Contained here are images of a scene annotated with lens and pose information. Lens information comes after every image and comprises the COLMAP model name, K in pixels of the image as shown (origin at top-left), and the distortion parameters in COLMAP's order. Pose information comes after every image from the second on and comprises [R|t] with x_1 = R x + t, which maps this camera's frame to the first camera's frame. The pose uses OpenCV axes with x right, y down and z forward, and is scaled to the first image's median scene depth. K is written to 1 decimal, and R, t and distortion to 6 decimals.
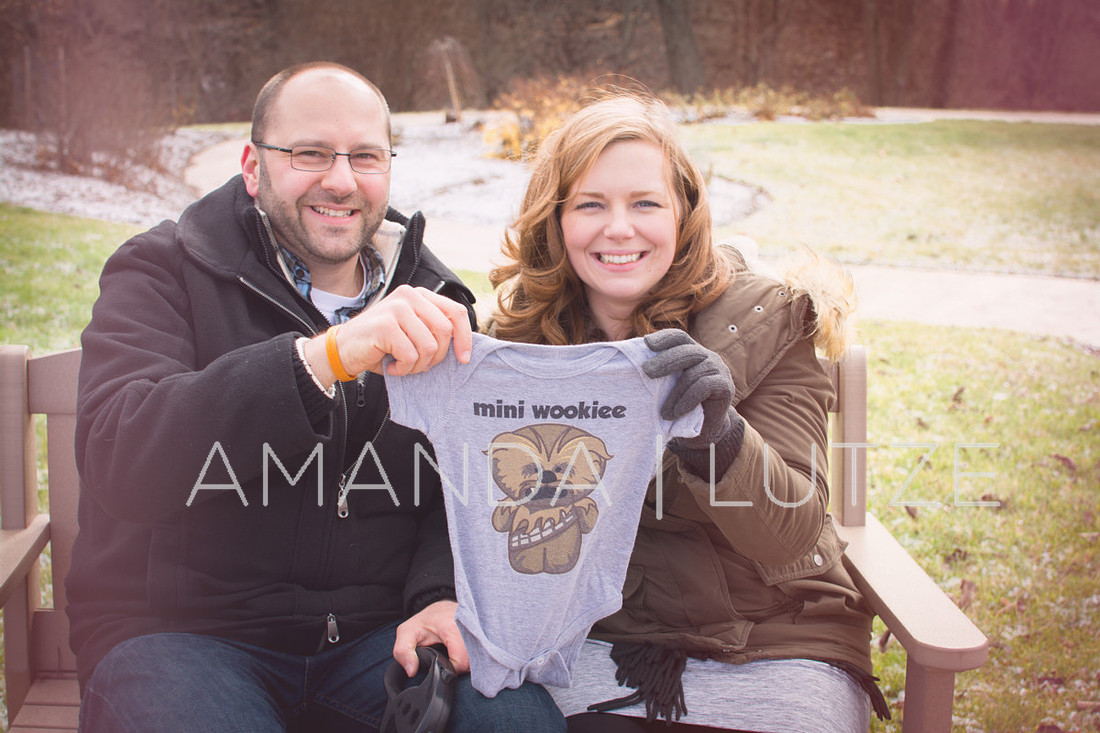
lens RADIAL K [[3206.3, 0, 545.8], [0, 3206.3, 363.7], [0, 0, 1]] dist [-0.049819, 0.000000]
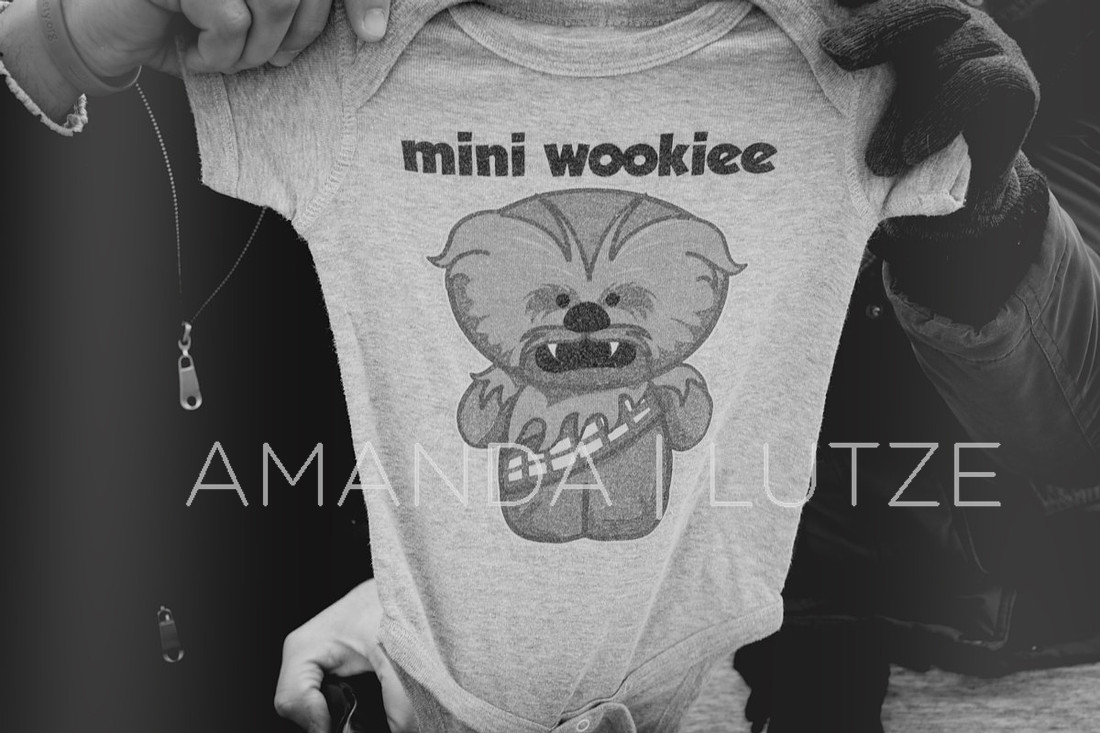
lens RADIAL K [[3206.3, 0, 552.7], [0, 3206.3, 364.3], [0, 0, 1]] dist [-0.049819, 0.000000]
pose [[0.999515, -0.012840, -0.028356, 0.006327], [0.014667, 0.997765, 0.065187, 0.011491], [0.027456, -0.065571, 0.997470, 0.475248]]
